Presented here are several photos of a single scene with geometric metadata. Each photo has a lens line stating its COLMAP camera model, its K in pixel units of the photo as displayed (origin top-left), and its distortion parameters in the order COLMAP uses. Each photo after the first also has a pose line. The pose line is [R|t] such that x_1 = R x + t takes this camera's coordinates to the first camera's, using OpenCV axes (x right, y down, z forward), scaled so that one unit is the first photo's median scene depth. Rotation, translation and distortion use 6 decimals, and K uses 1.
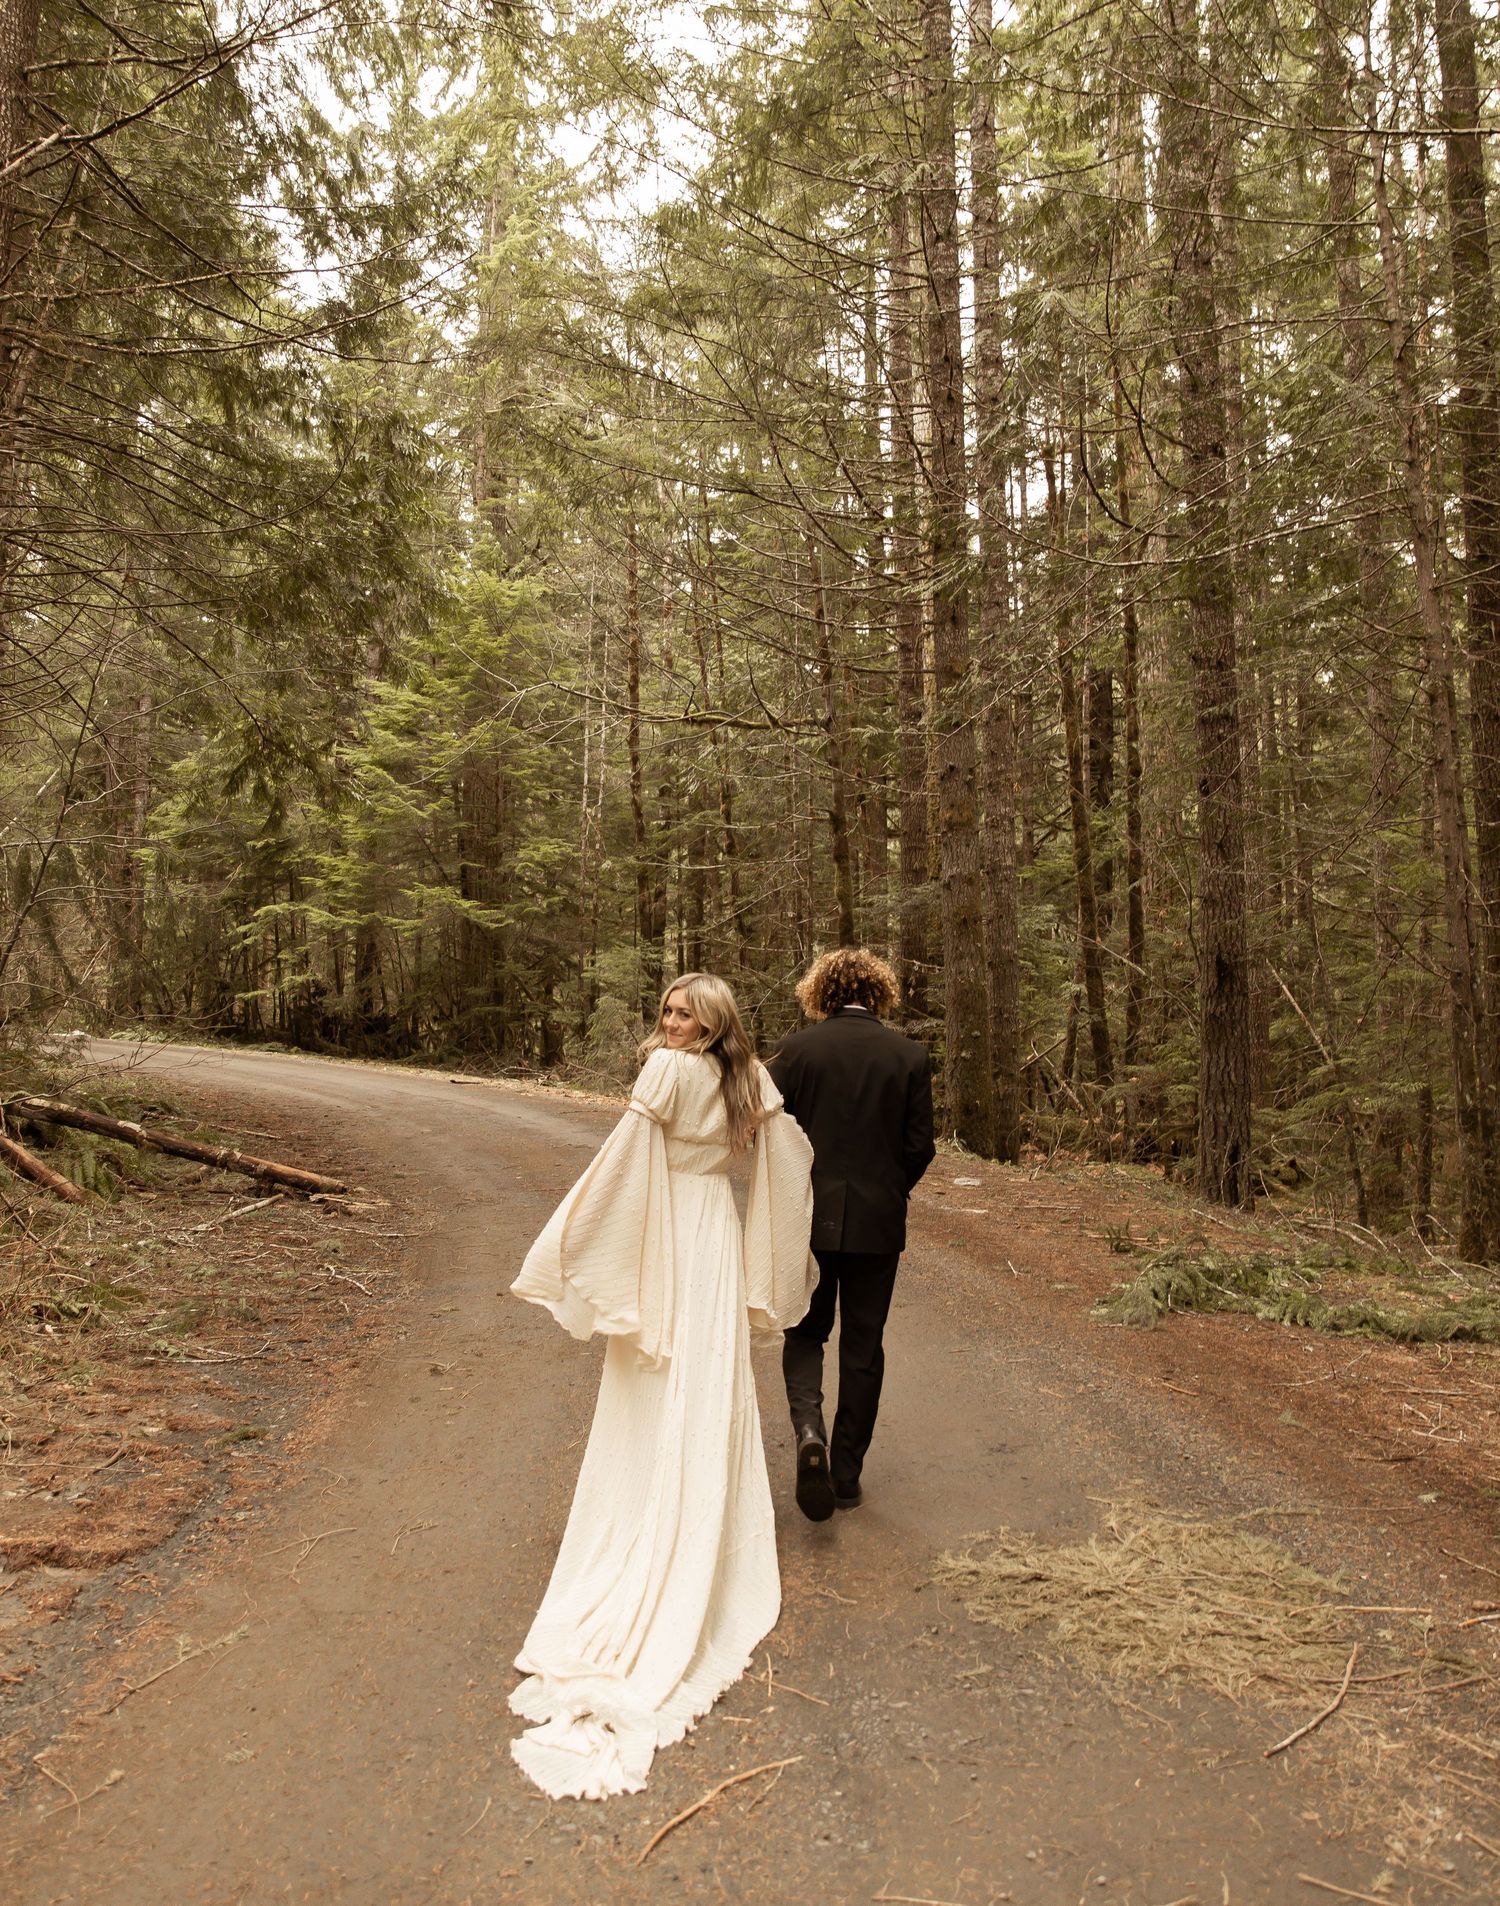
lens RADIAL K [[1529.4, 0, 714.9], [0, 1529.4, 907.7], [0, 0, 1]] dist [-0.109208, 0.081568]
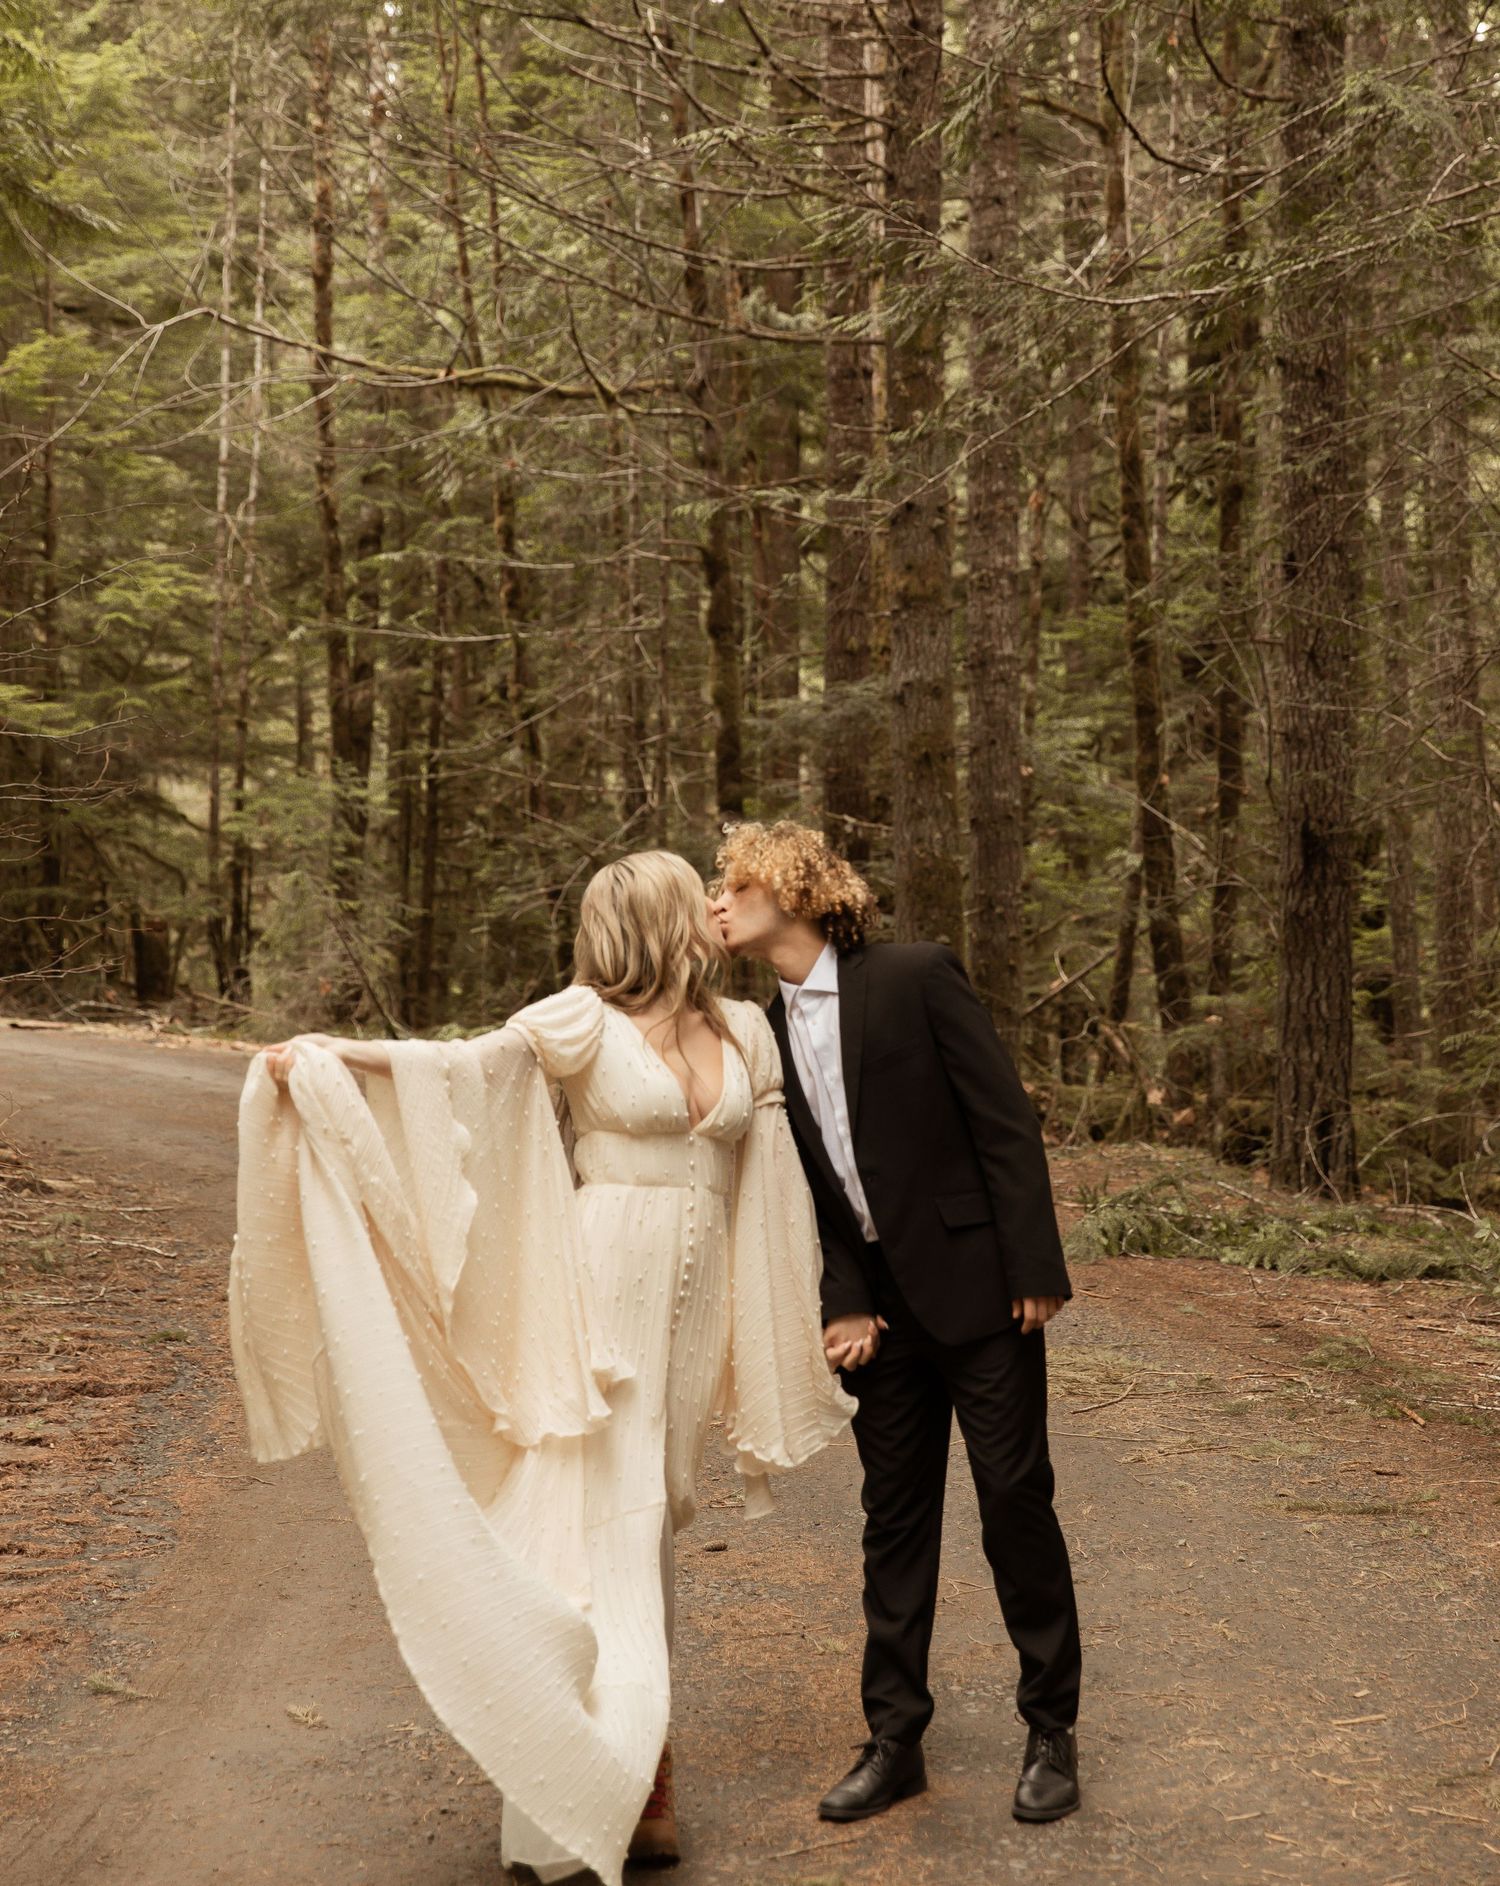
lens RADIAL K [[3665.0, 0, 740.2], [0, 3665.0, 767.0], [0, 0, 1]] dist [0.160857, 0.000000]
pose [[0.995218, 0.007110, 0.097420, -0.043136], [-0.010484, 0.999361, 0.034159, -0.028812], [-0.097115, -0.035017, 0.994657, -0.363404]]
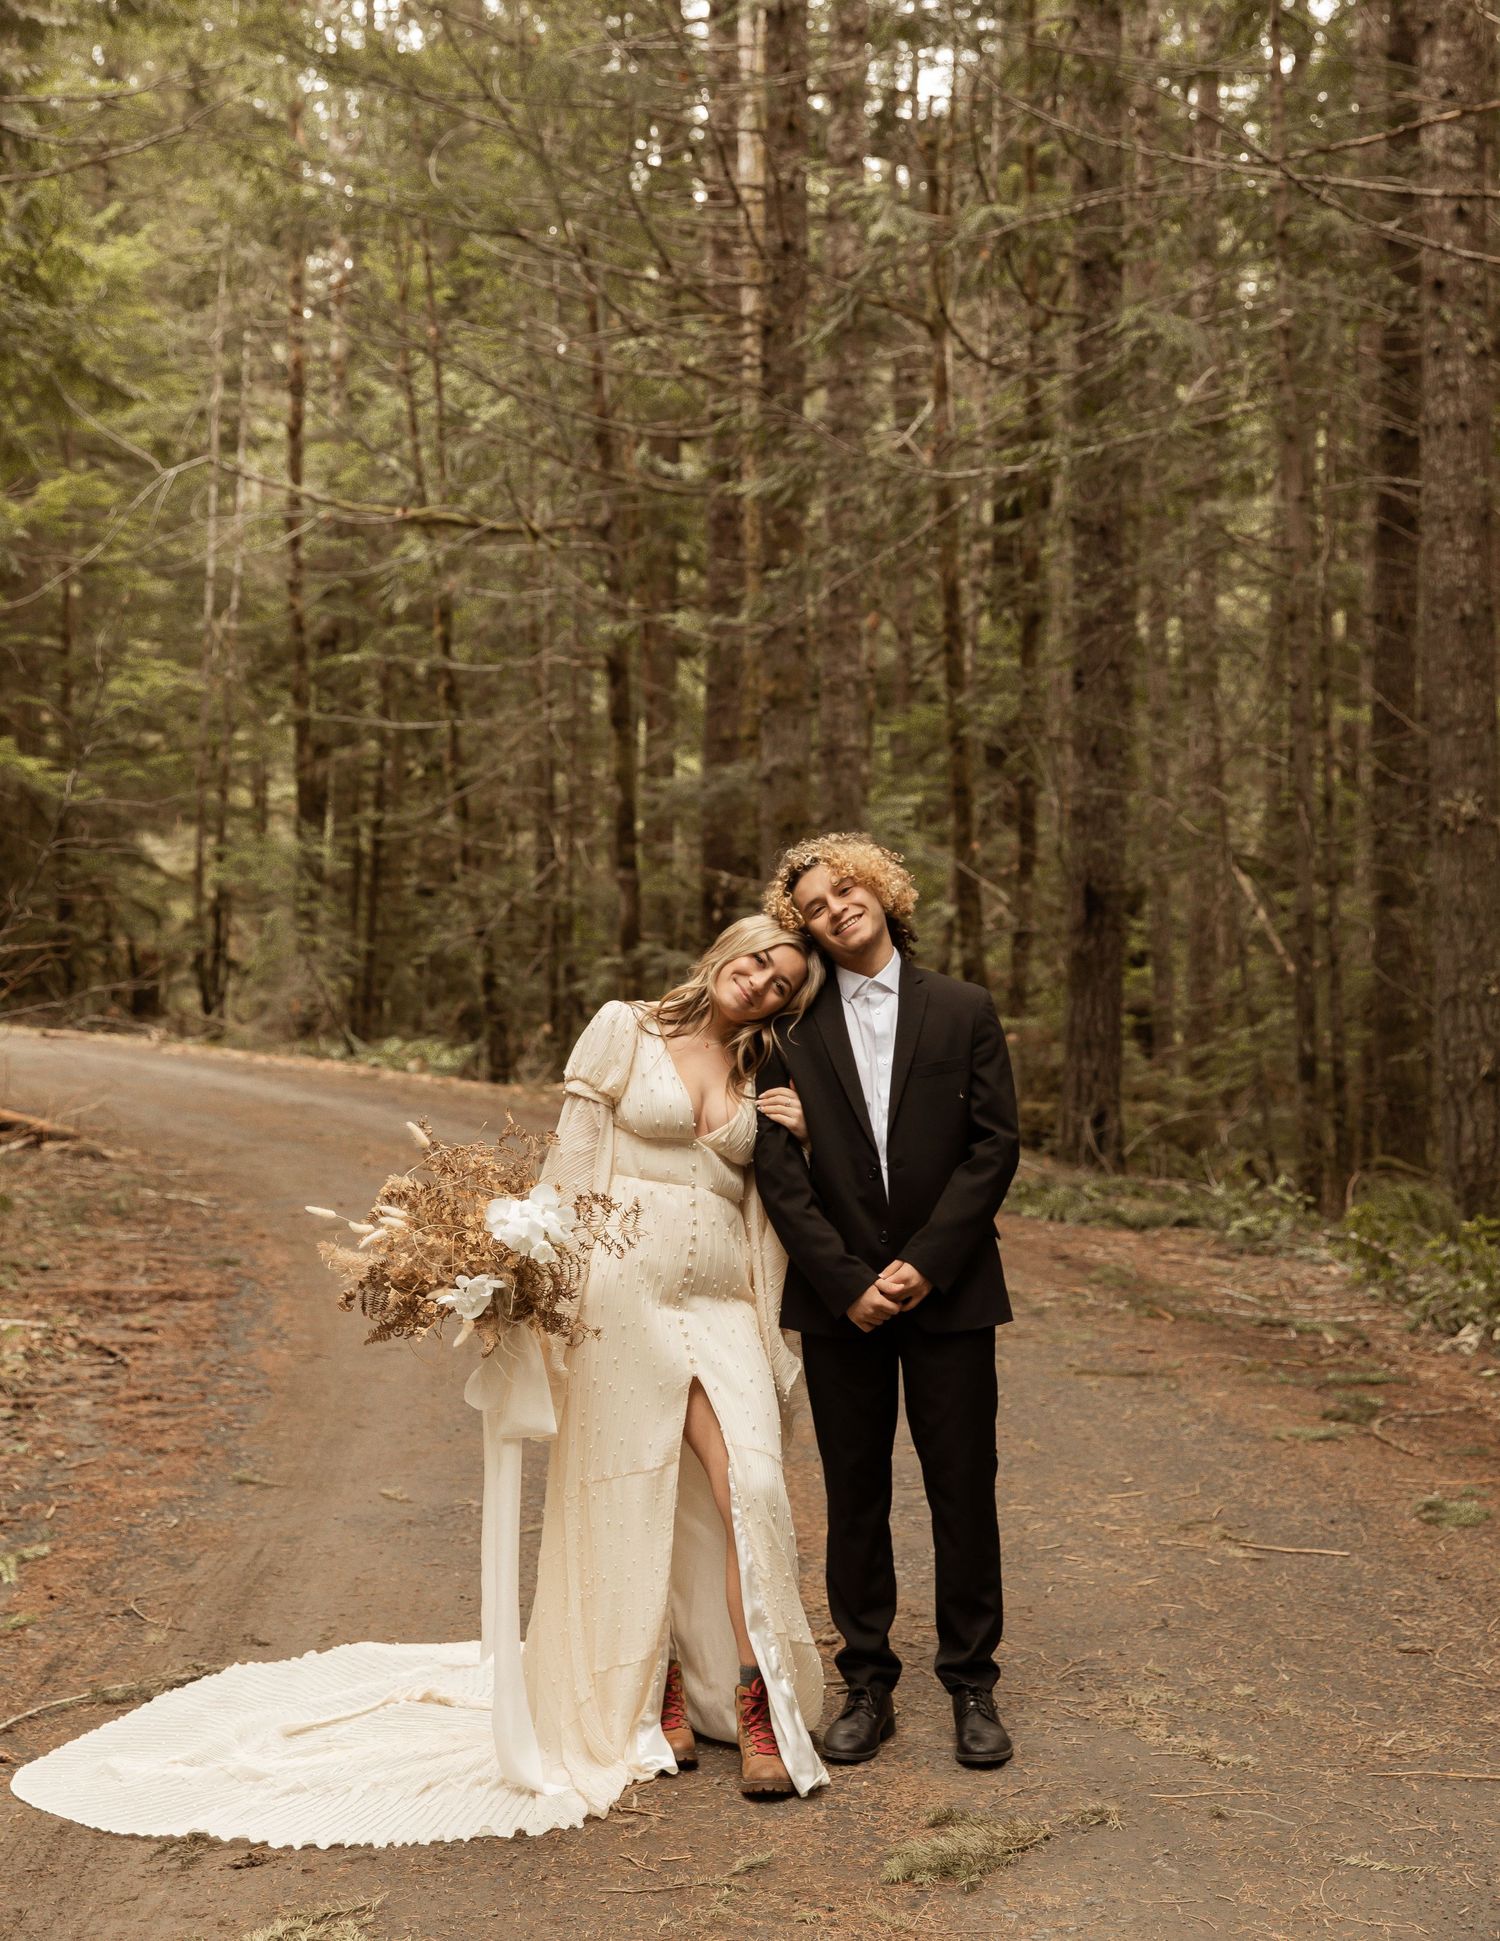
lens RADIAL K [[3100.5, 0, 735.9], [0, 3100.5, 818.5], [0, 0, 1]] dist [0.068370, 0.000000]
pose [[0.990153, 0.019692, 0.138600, -0.063063], [-0.023971, 0.999284, 0.029272, -0.031568], [-0.137924, -0.032307, 0.989916, -0.431668]]
